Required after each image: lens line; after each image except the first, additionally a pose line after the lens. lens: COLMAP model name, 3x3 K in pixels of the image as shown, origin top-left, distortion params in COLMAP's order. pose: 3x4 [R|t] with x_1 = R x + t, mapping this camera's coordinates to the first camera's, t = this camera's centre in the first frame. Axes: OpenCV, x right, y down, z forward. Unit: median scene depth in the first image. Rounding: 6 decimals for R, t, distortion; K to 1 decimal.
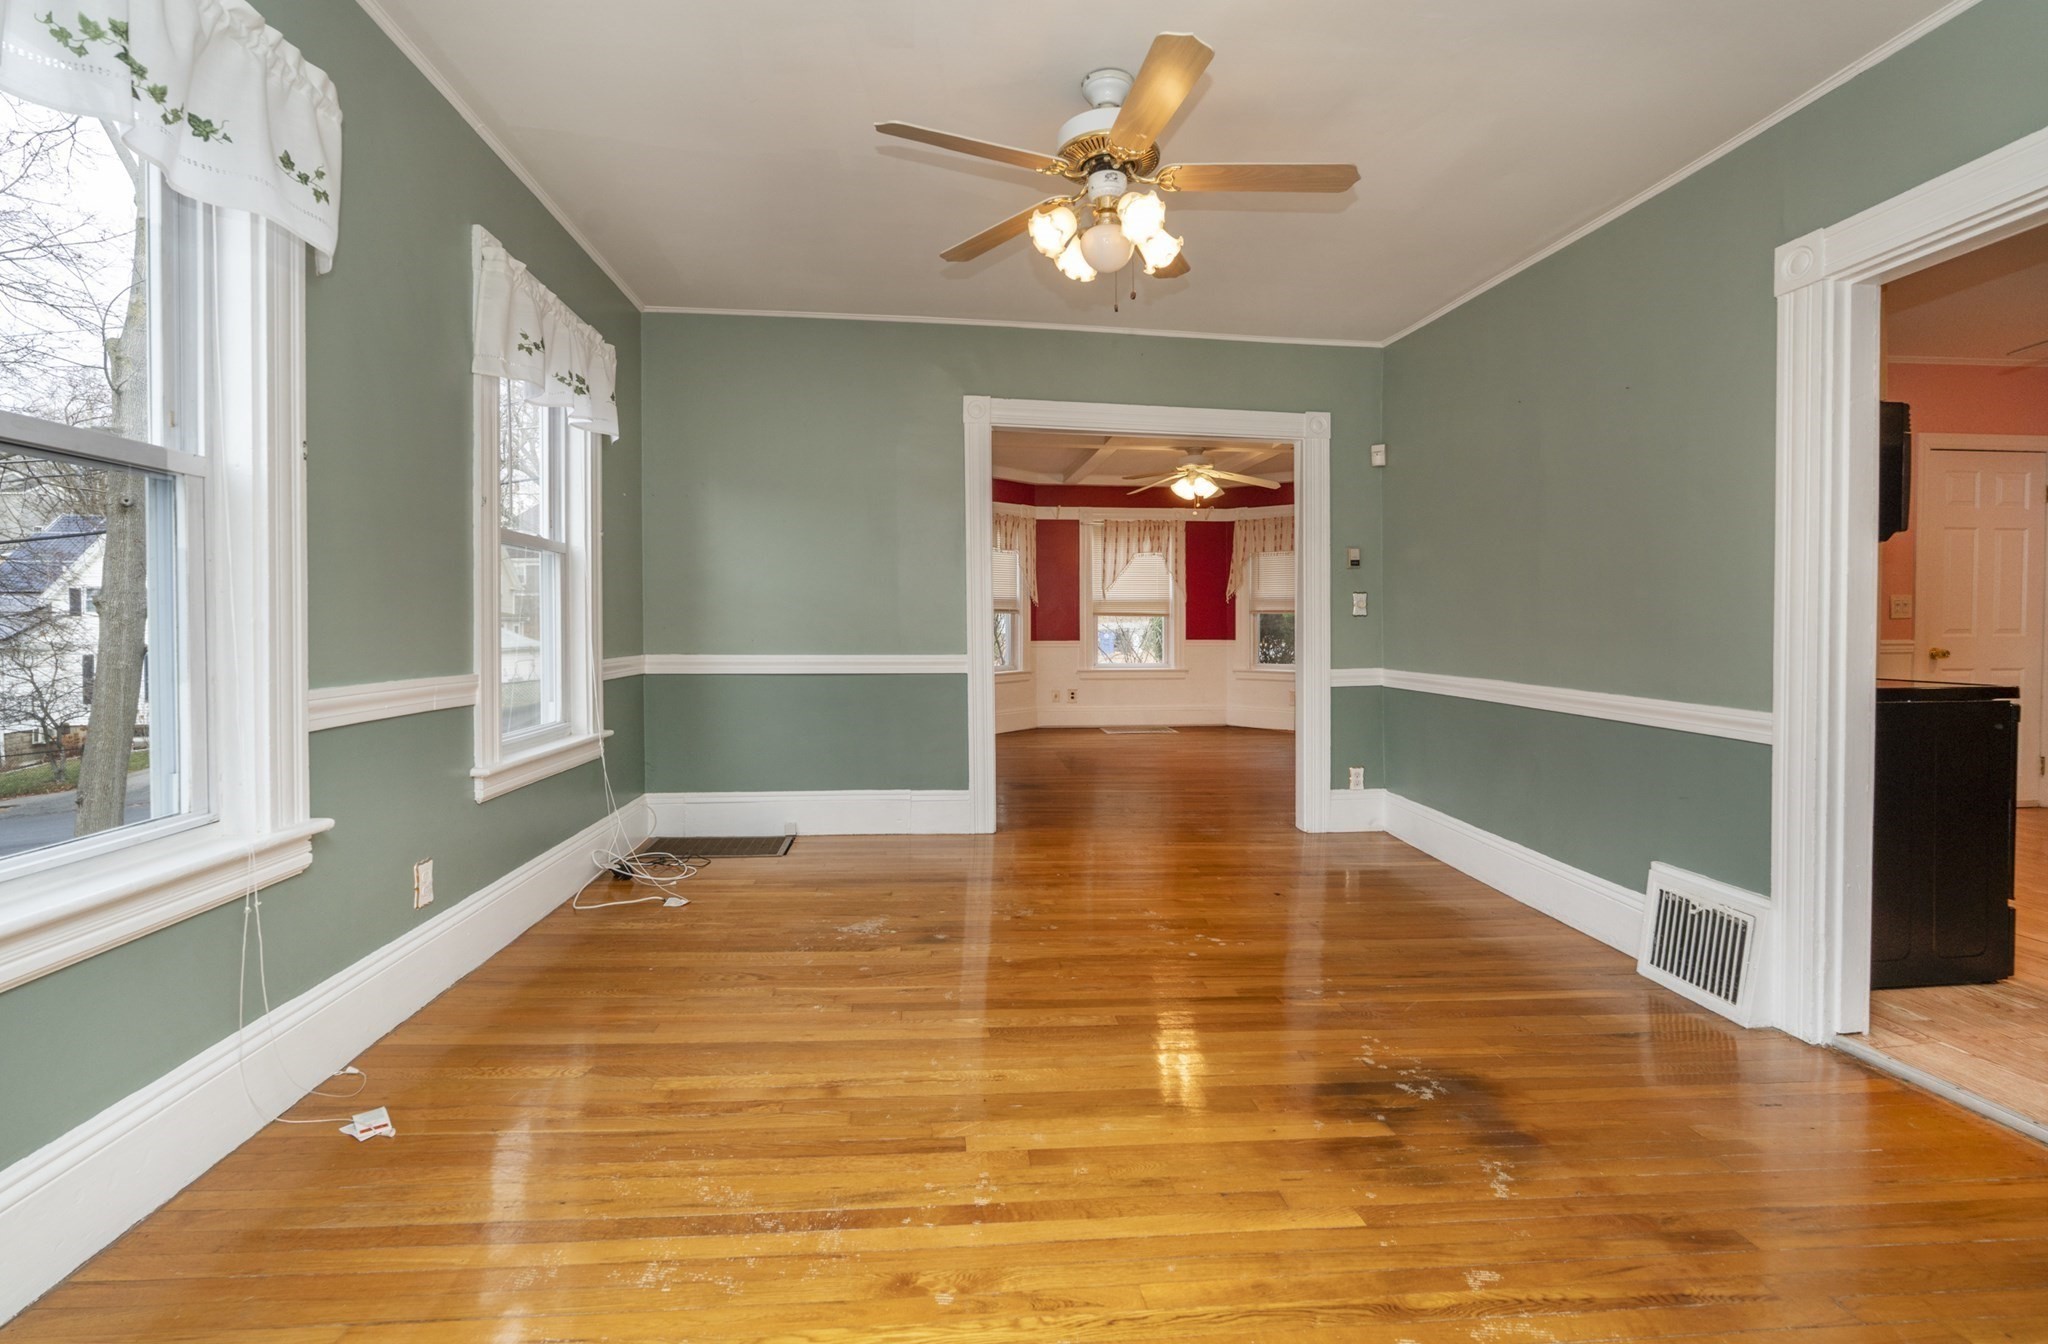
lens RADIAL K [[902.8, 0, 1022.3], [0, 902.8, 643.2], [0, 0, 1]] dist [-0.003773, -0.000006]
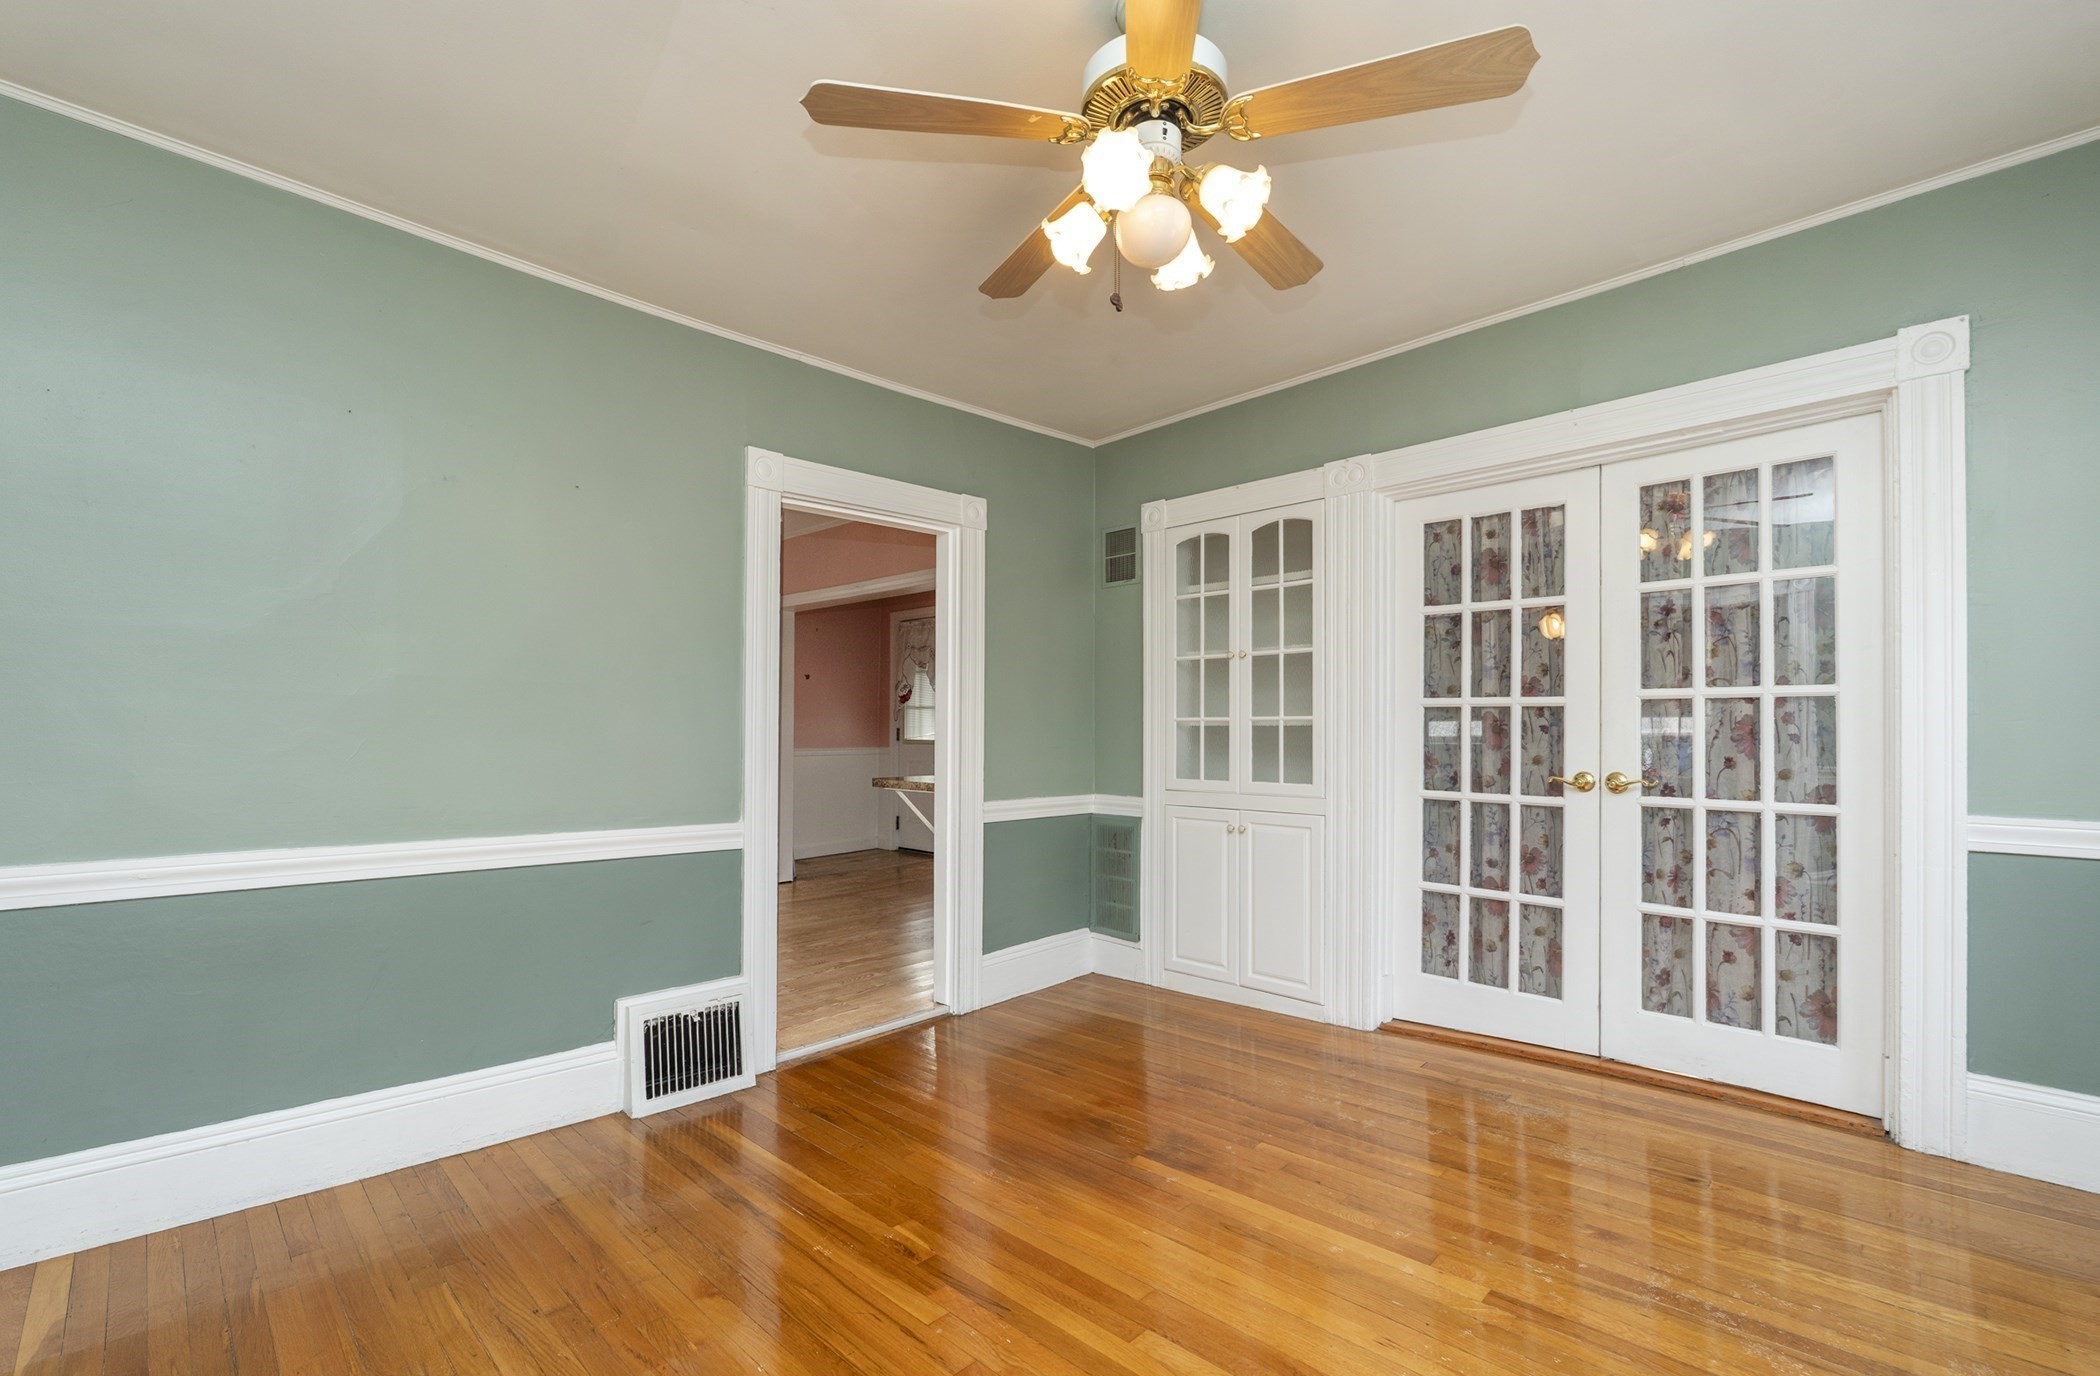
lens RADIAL K [[922.6, 0, 1041.2], [0, 922.6, 718.6], [0, 0, 1]] dist [-0.011724, 0.002261]
pose [[-0.636019, 0.007308, 0.771639, -0.228376], [0.010414, 0.999945, -0.000887, -0.033809], [-0.771603, 0.007472, -0.636060, 0.863615]]
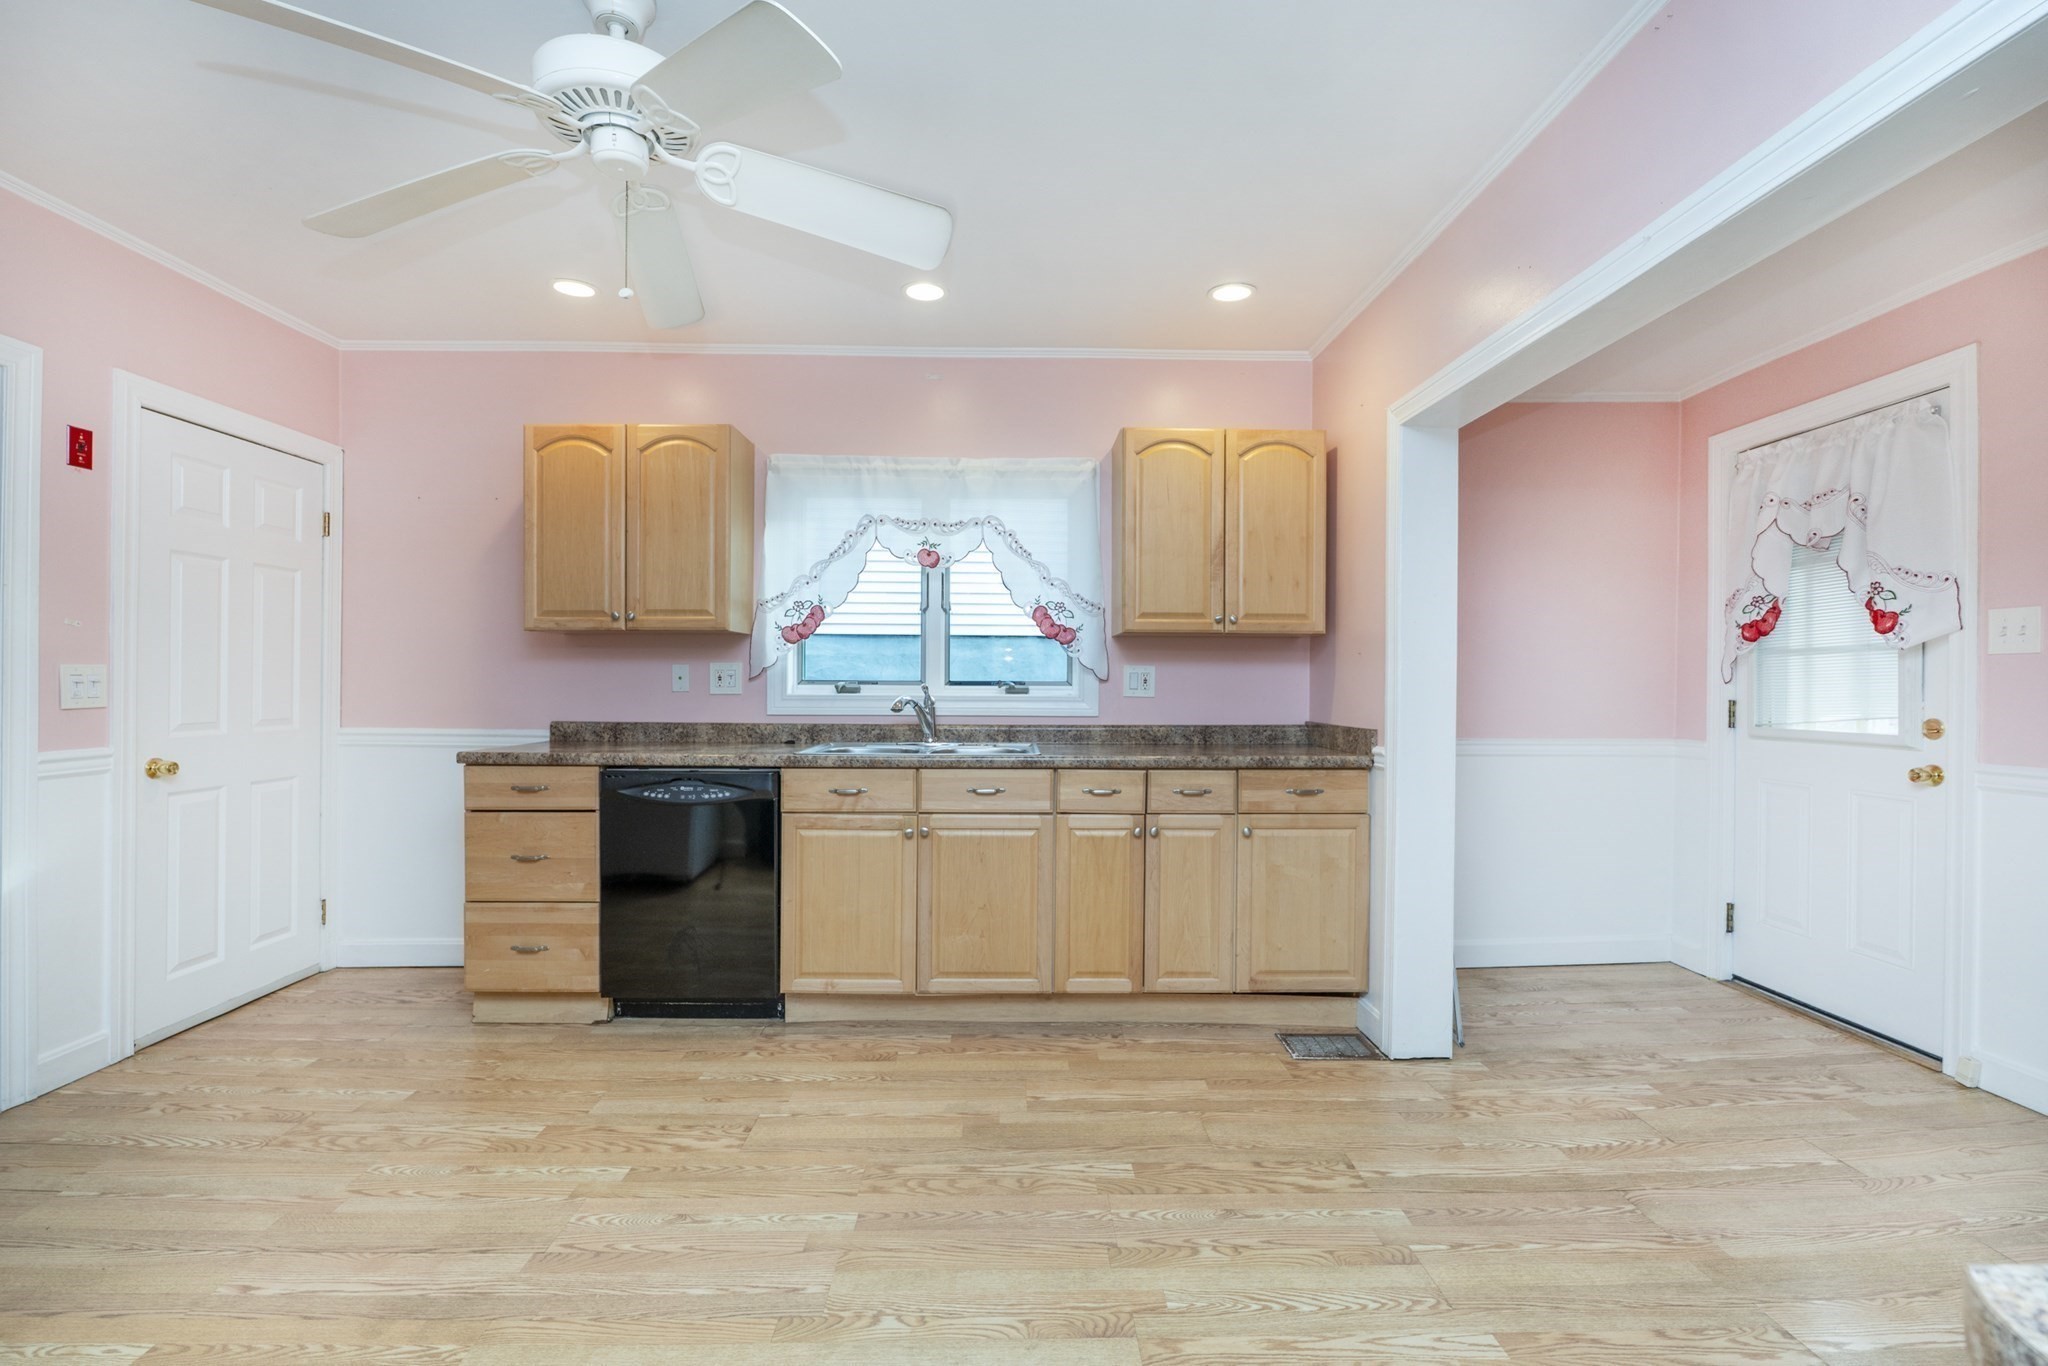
lens RADIAL K [[900.0, 0, 1022.3], [0, 900.0, 682.5], [0, 0, 1]] dist [-0.011285, 0.002704]
pose [[0.083839, 0.001286, 0.996478, 0.573216], [0.012561, 0.999918, -0.002347, -0.040758], [-0.996400, 0.012714, 0.083816, 0.448857]]
